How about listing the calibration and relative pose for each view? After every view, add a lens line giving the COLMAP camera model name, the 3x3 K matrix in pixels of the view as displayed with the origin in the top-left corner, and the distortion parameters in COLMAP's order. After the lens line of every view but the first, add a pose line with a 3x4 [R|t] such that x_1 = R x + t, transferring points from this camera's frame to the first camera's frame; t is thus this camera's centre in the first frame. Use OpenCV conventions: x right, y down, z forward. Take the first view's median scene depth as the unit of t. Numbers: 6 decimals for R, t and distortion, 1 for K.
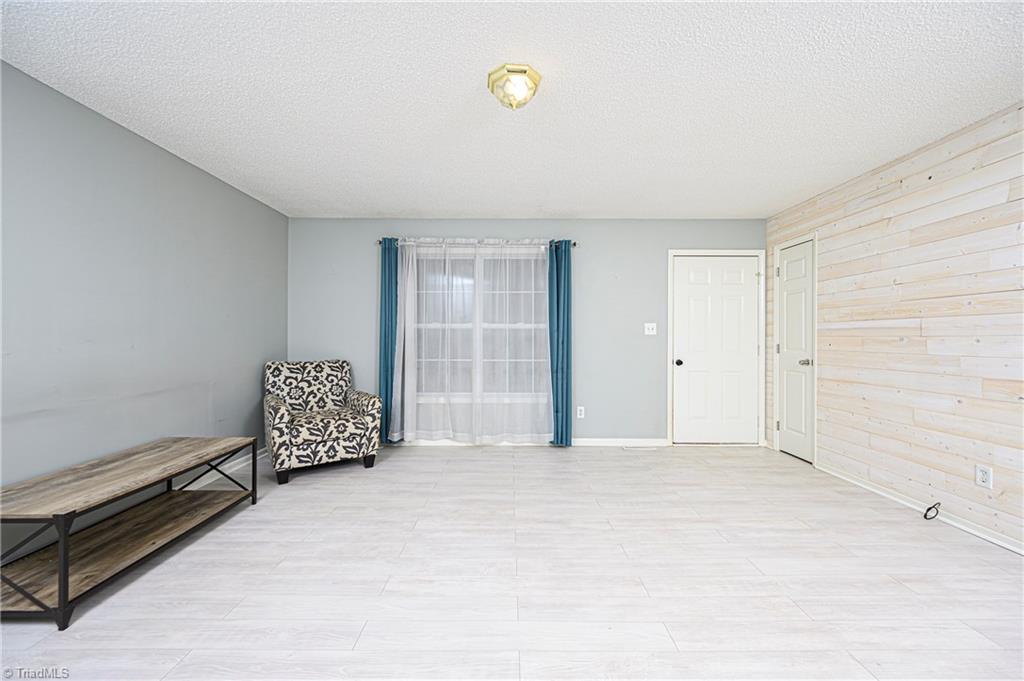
lens RADIAL K [[402.7, 0, 512.0], [0, 402.7, 340.5], [0, 0, 1]] dist [0.001231, -0.000019]
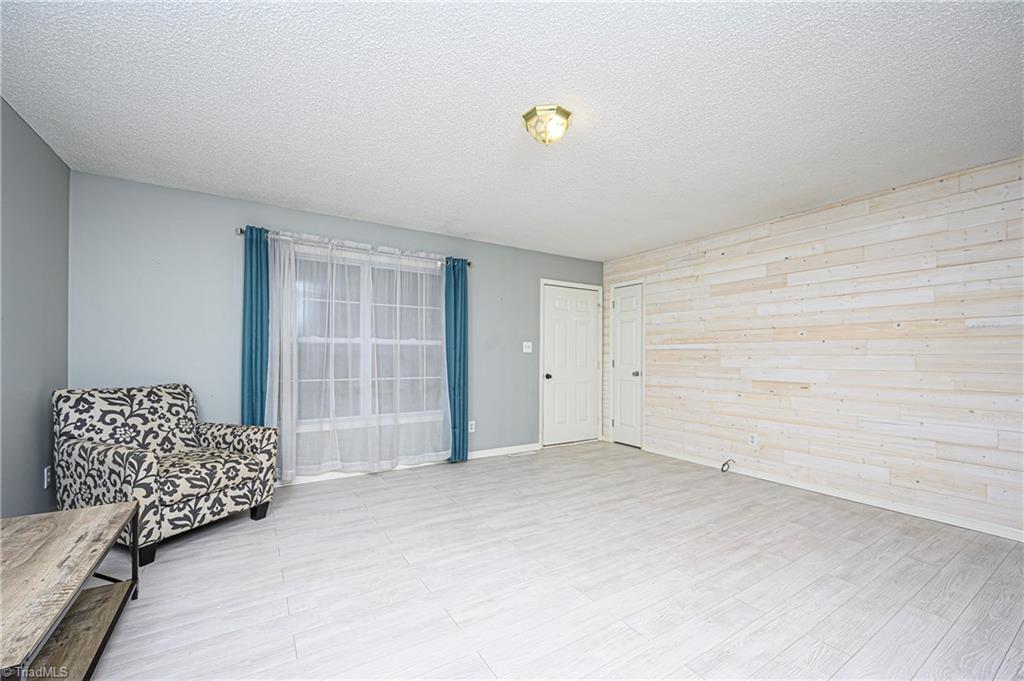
lens RADIAL K [[412.1, 0, 510.3], [0, 412.1, 358.1], [0, 0, 1]] dist [0.001485, -0.000021]
pose [[0.846178, -0.000305, 0.532900, -0.355913], [-0.001382, 0.999995, 0.002766, -0.001278], [-0.532898, -0.003077, 0.846174, 0.057845]]
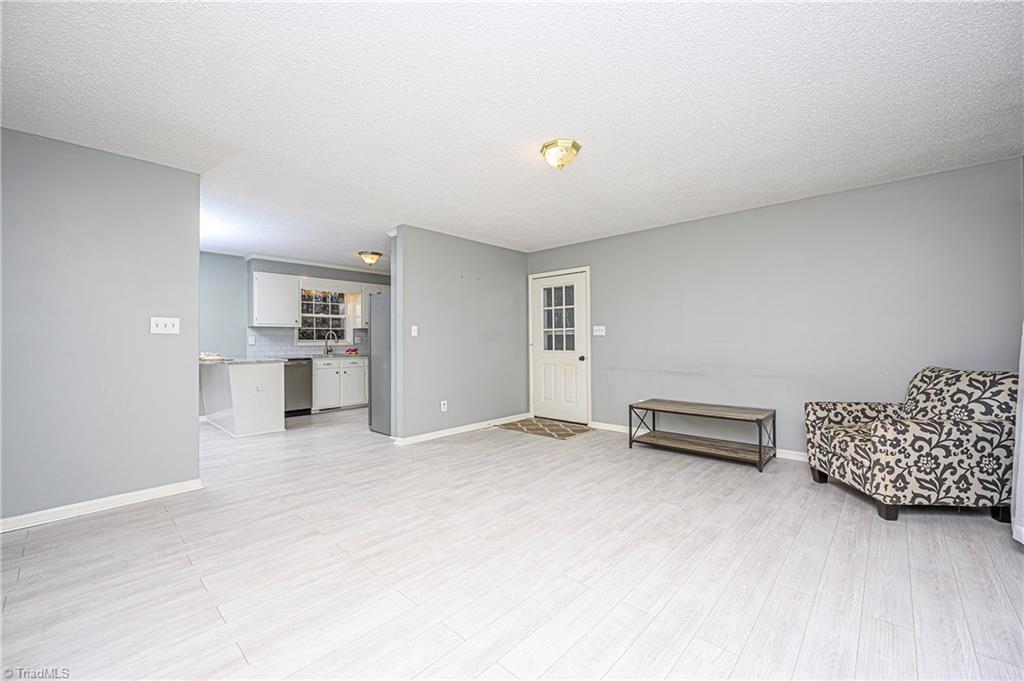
lens RADIAL K [[406.6, 0, 513.2], [0, 406.6, 337.8], [0, 0, 1]] dist [-0.009435, 0.000005]
pose [[-0.668831, -0.002952, -0.743408, 0.598222], [-0.000942, 0.999995, -0.003123, -0.002775], [0.743414, -0.001388, -0.668830, 0.949119]]
